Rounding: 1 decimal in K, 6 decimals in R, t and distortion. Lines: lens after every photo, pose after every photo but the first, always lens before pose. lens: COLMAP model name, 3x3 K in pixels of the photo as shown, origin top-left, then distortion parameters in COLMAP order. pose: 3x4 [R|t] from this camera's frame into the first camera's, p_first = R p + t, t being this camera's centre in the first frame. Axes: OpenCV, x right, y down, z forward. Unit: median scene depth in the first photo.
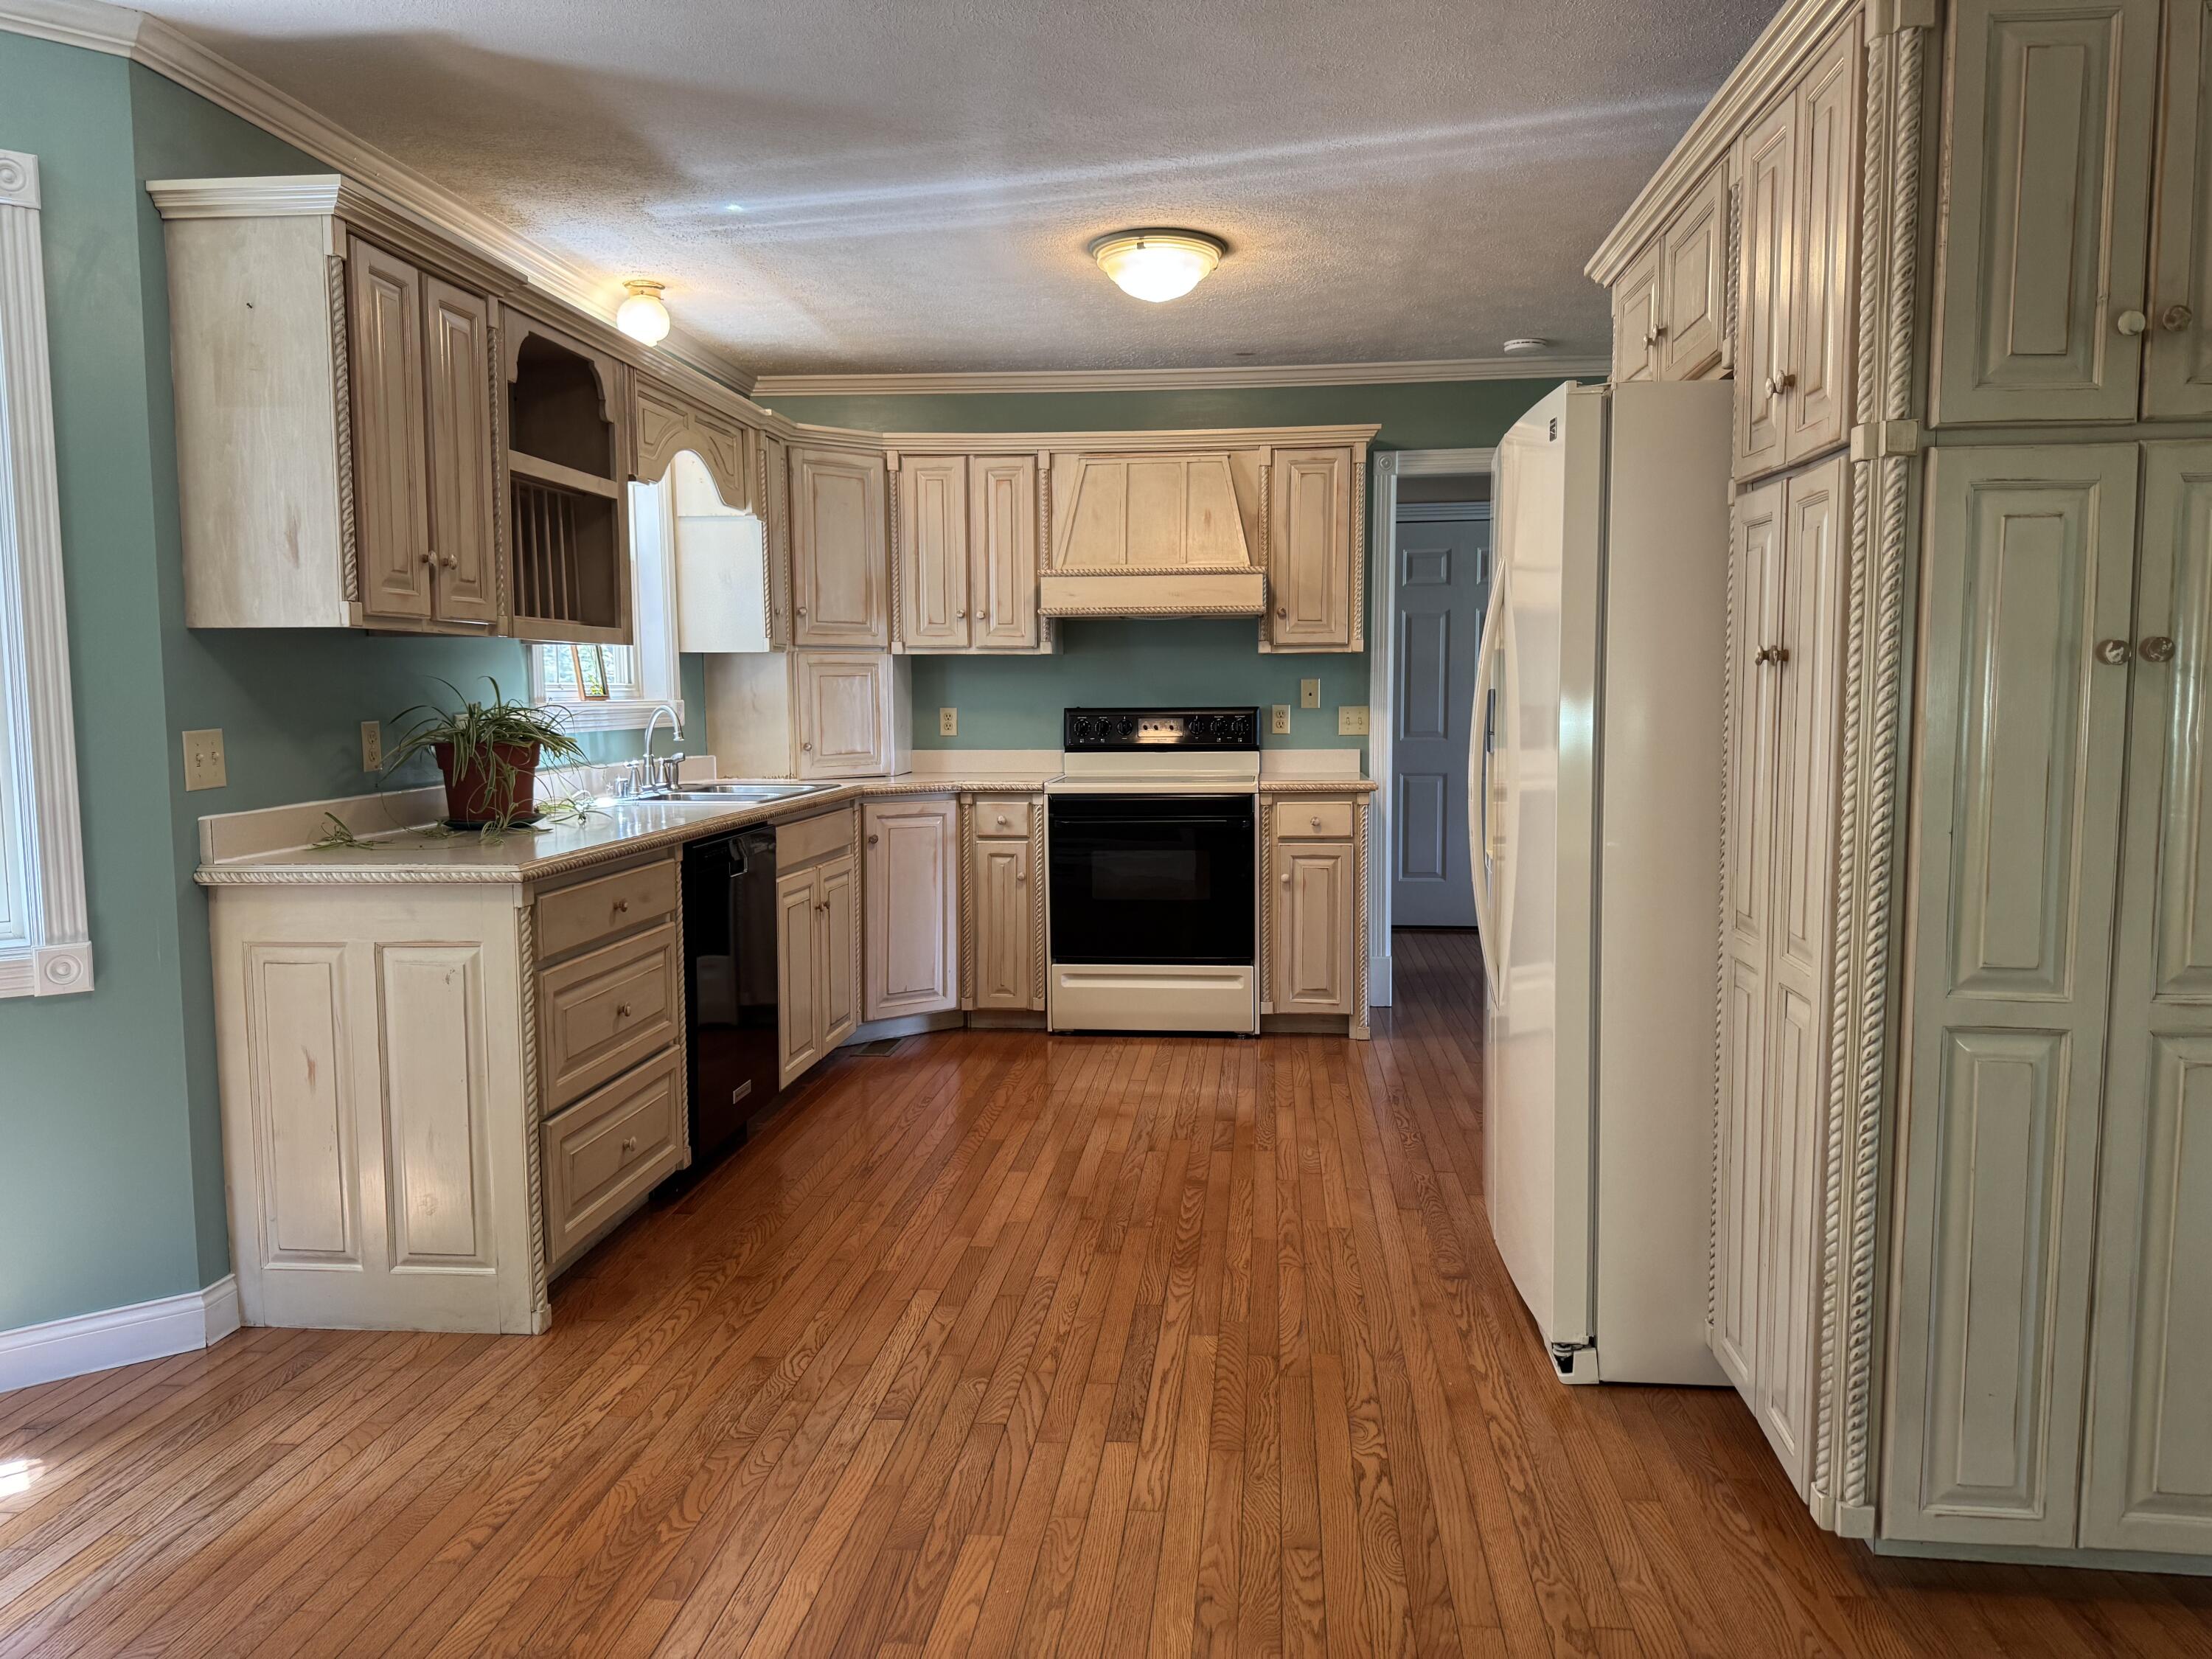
lens RADIAL K [[1557.4, 0, 1118.2], [0, 1557.4, 822.6], [0, 0, 1]] dist [0.052298, -0.066248]
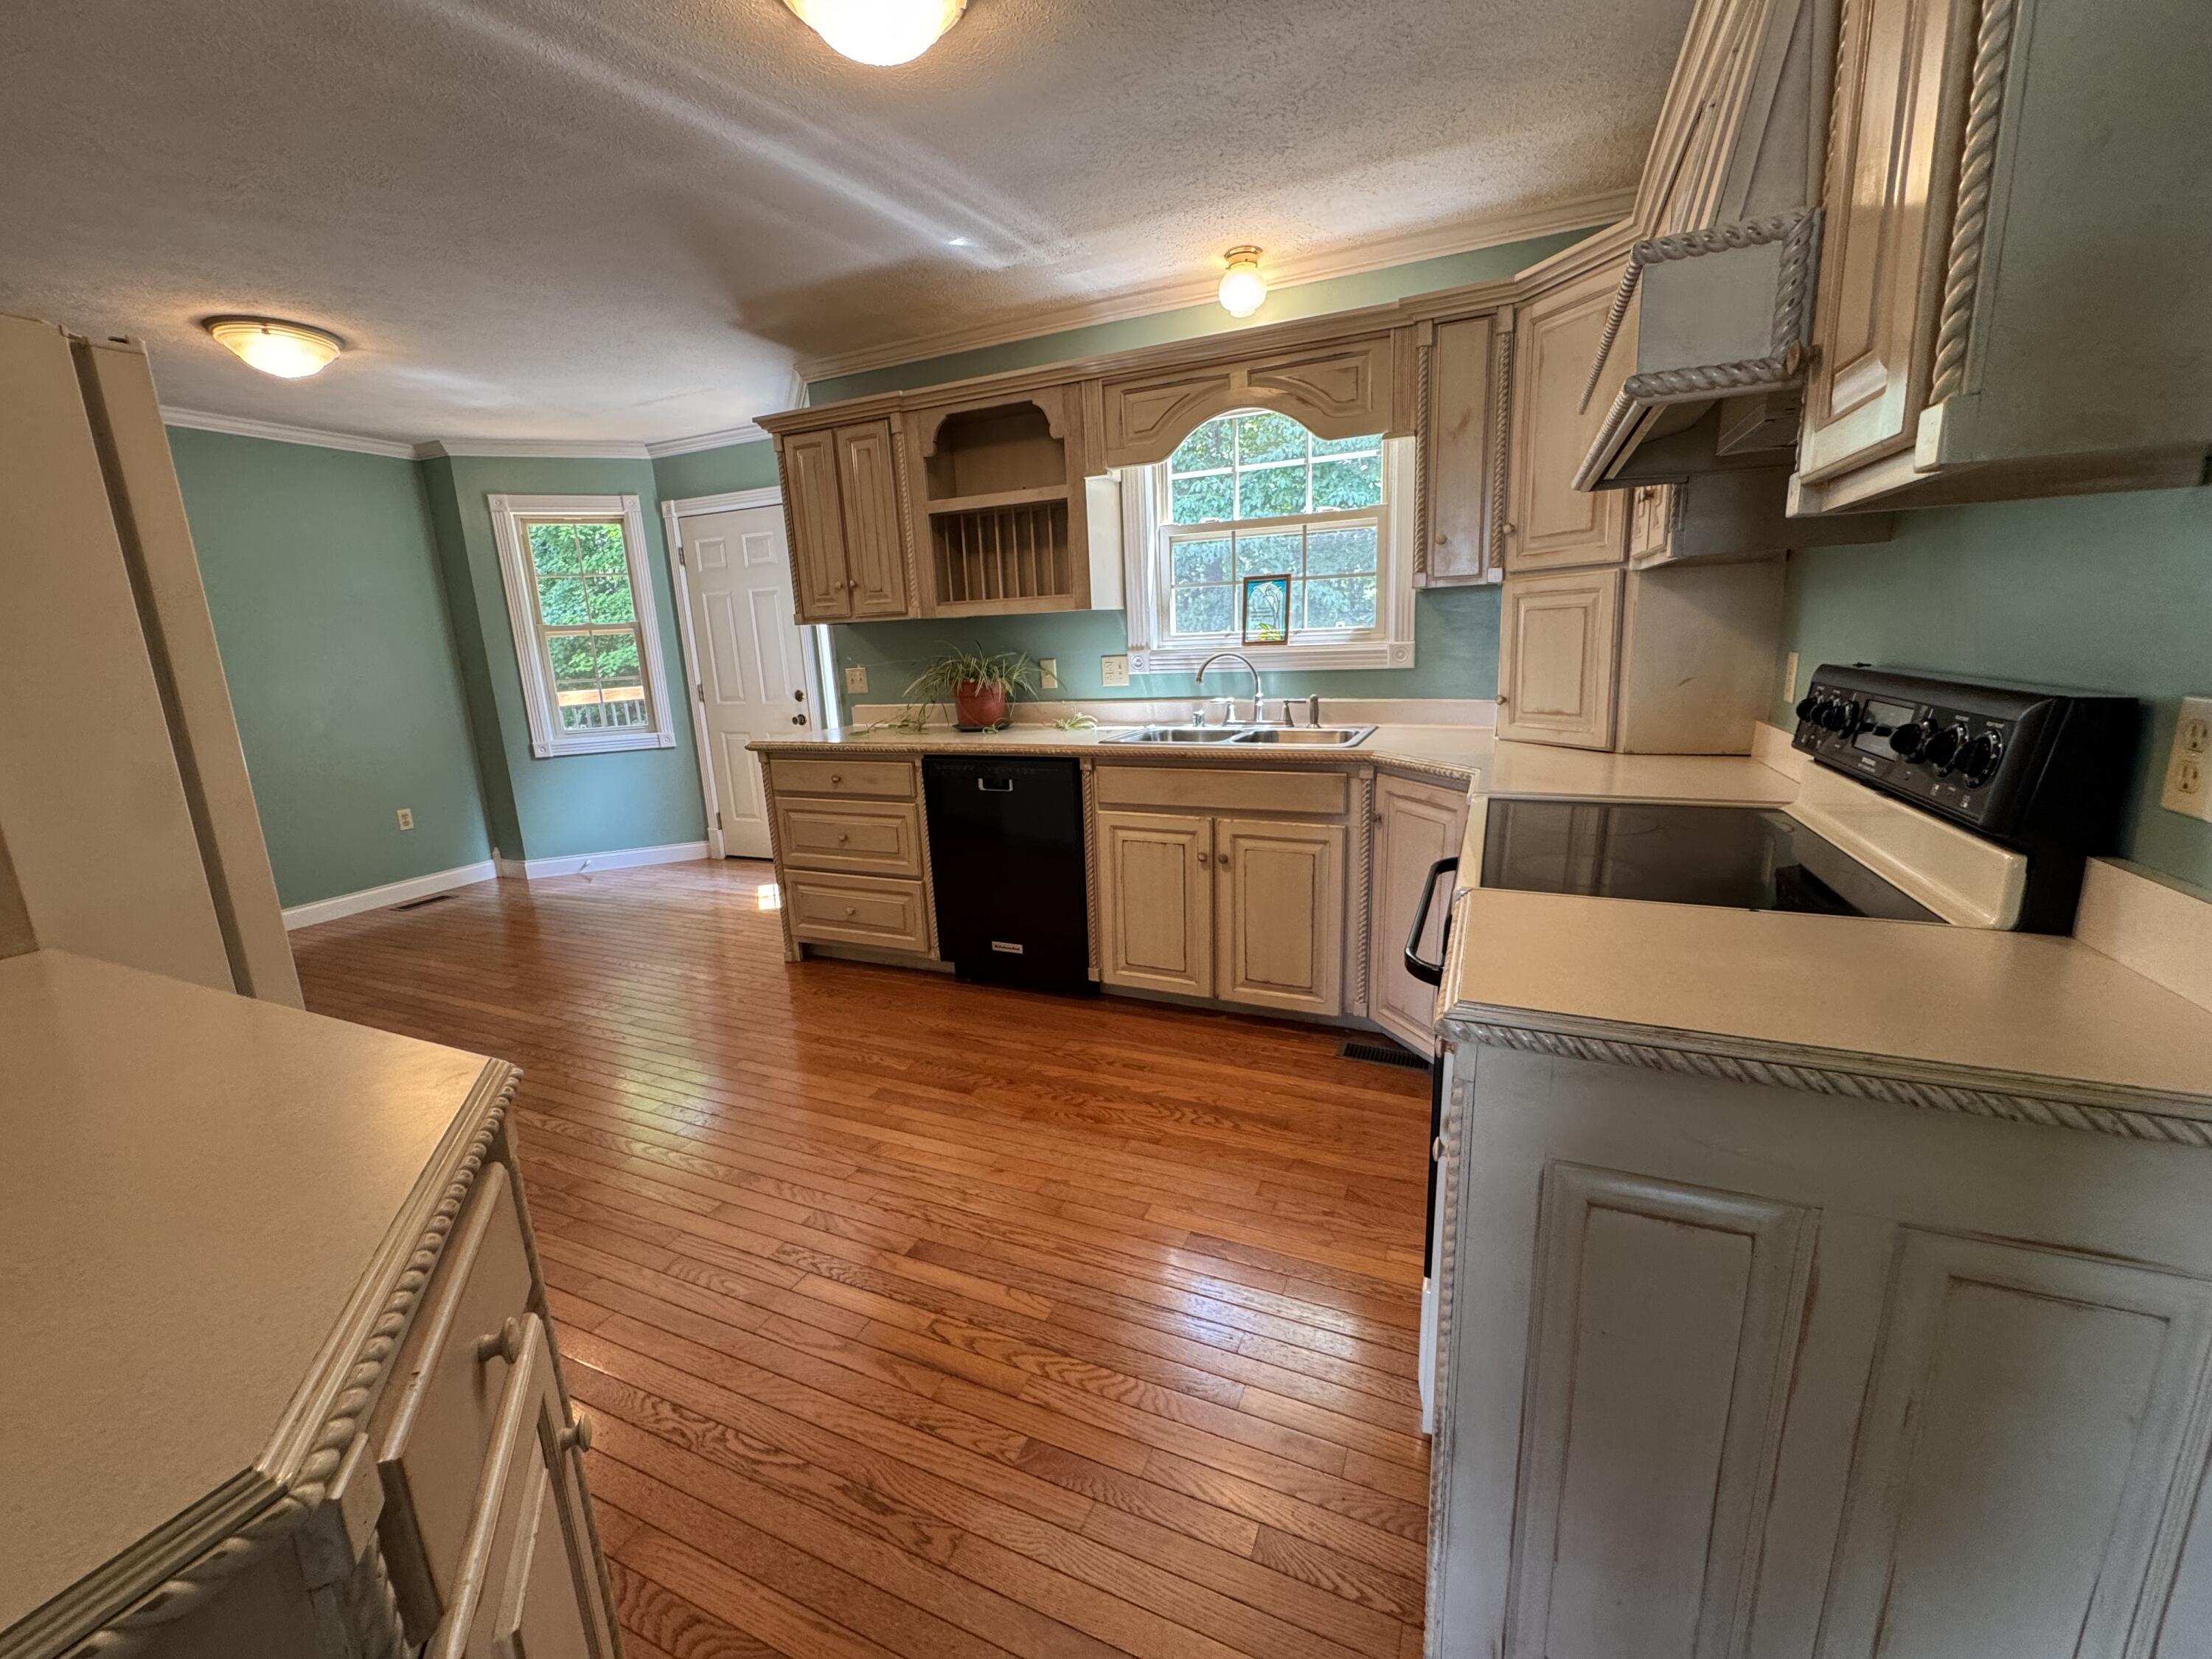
lens RADIAL K [[884.2, 0, 1102.2], [0, 884.2, 826.3], [0, 0, 1]] dist [-0.004230, 0.000454]
pose [[-0.315128, 0.221237, -0.922902, 0.452374], [-0.037874, 0.968743, 0.245159, -0.131809], [0.948293, 0.112211, -0.296899, 1.386369]]
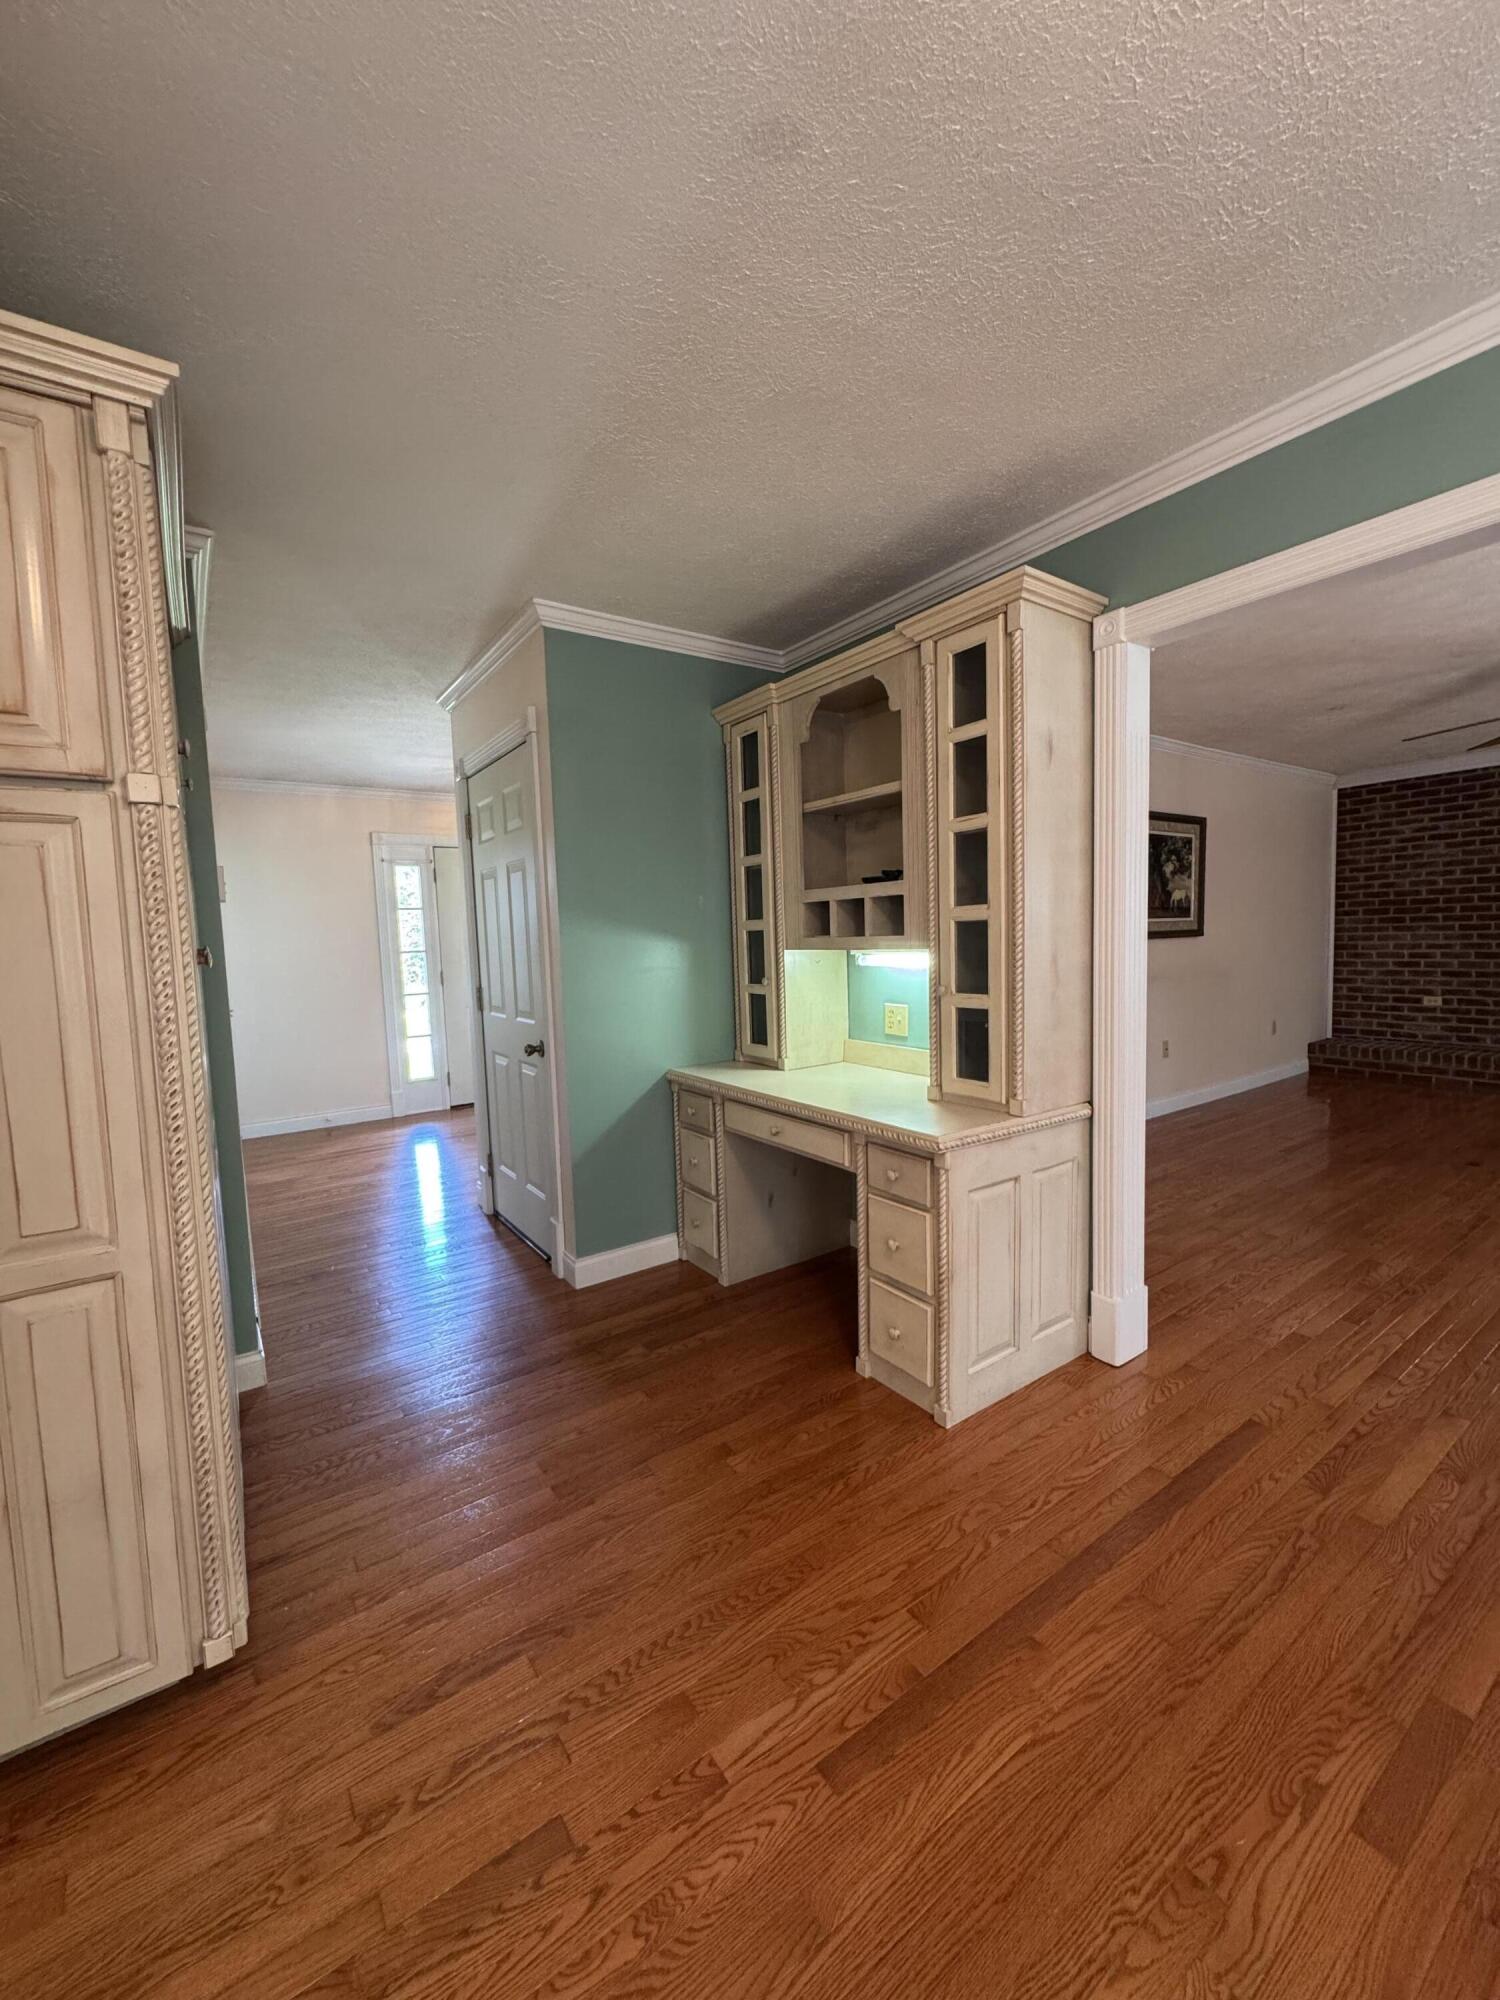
lens RADIAL K [[799.4, 0, 745.8], [0, 799.4, 999.9], [0, 0, 1]] dist [-0.004230, 0.000454]
pose [[-0.648585, -0.035607, 0.760309, -0.157890], [0.103737, 0.985449, 0.134645, -0.061575], [-0.754040, 0.166201, -0.635454, 0.565846]]
